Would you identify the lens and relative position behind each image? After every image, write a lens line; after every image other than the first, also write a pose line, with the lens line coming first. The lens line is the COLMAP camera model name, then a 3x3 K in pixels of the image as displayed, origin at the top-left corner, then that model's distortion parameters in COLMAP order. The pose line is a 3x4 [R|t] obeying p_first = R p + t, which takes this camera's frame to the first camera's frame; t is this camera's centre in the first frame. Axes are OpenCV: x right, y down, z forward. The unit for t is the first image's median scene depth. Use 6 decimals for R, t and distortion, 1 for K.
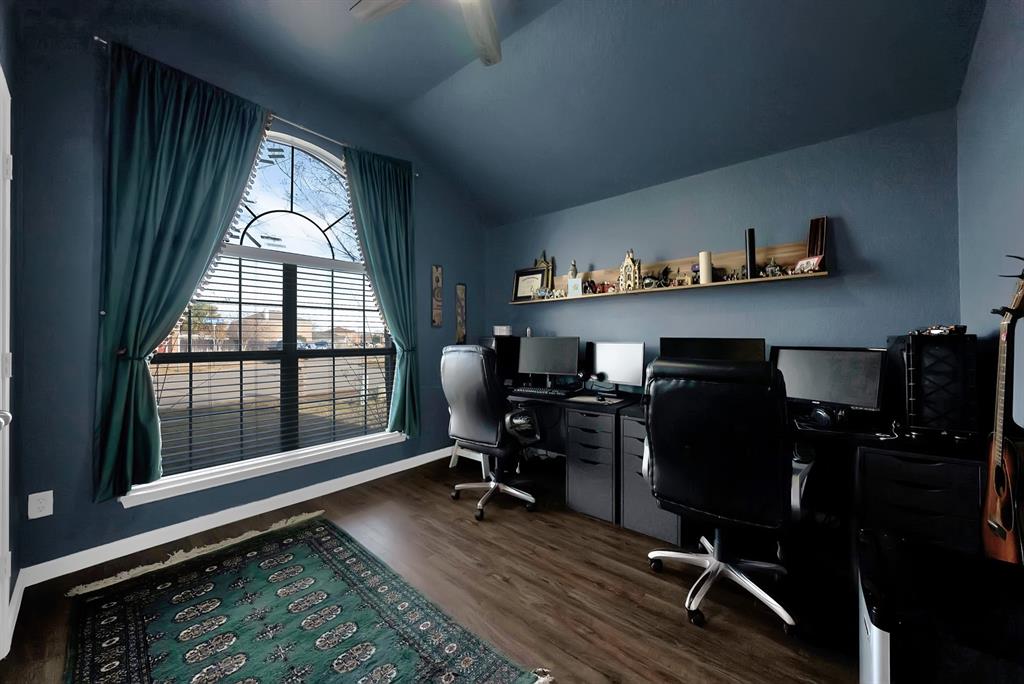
lens RADIAL K [[378.2, 0, 518.0], [0, 378.2, 337.6], [0, 0, 1]] dist [-0.015658, -0.000177]
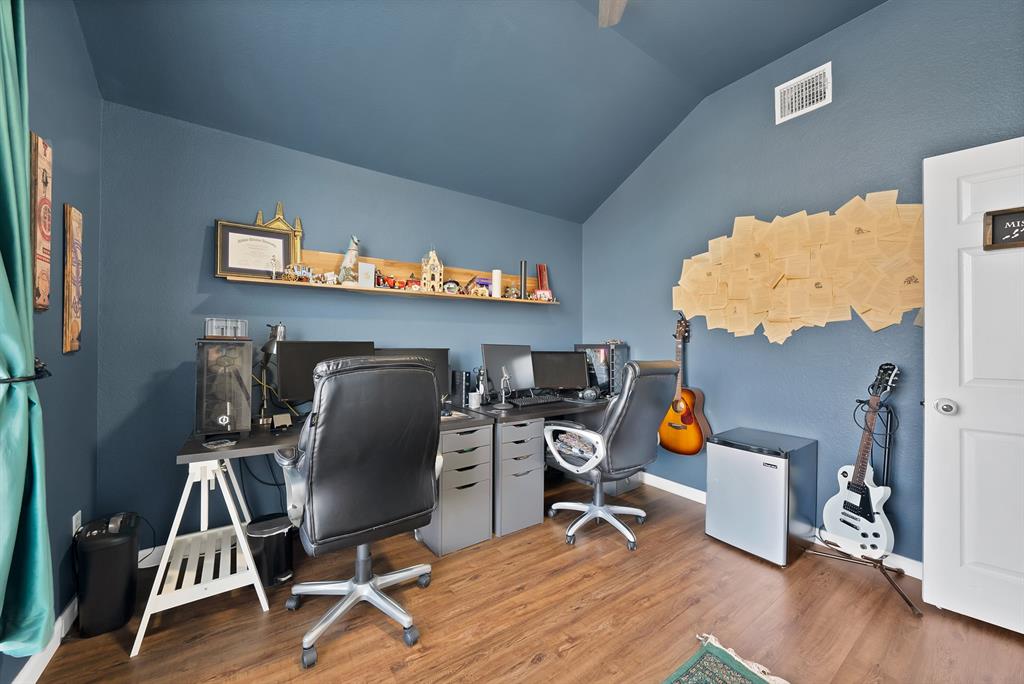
lens RADIAL K [[378.2, 0, 517.7], [0, 378.2, 345.9], [0, 0, 1]] dist [-0.015658, -0.000177]
pose [[0.249671, 0.003898, 0.968323, -0.666029], [-0.008941, 0.999959, -0.001720, 0.005906], [-0.968289, -0.008229, 0.249696, 0.714421]]
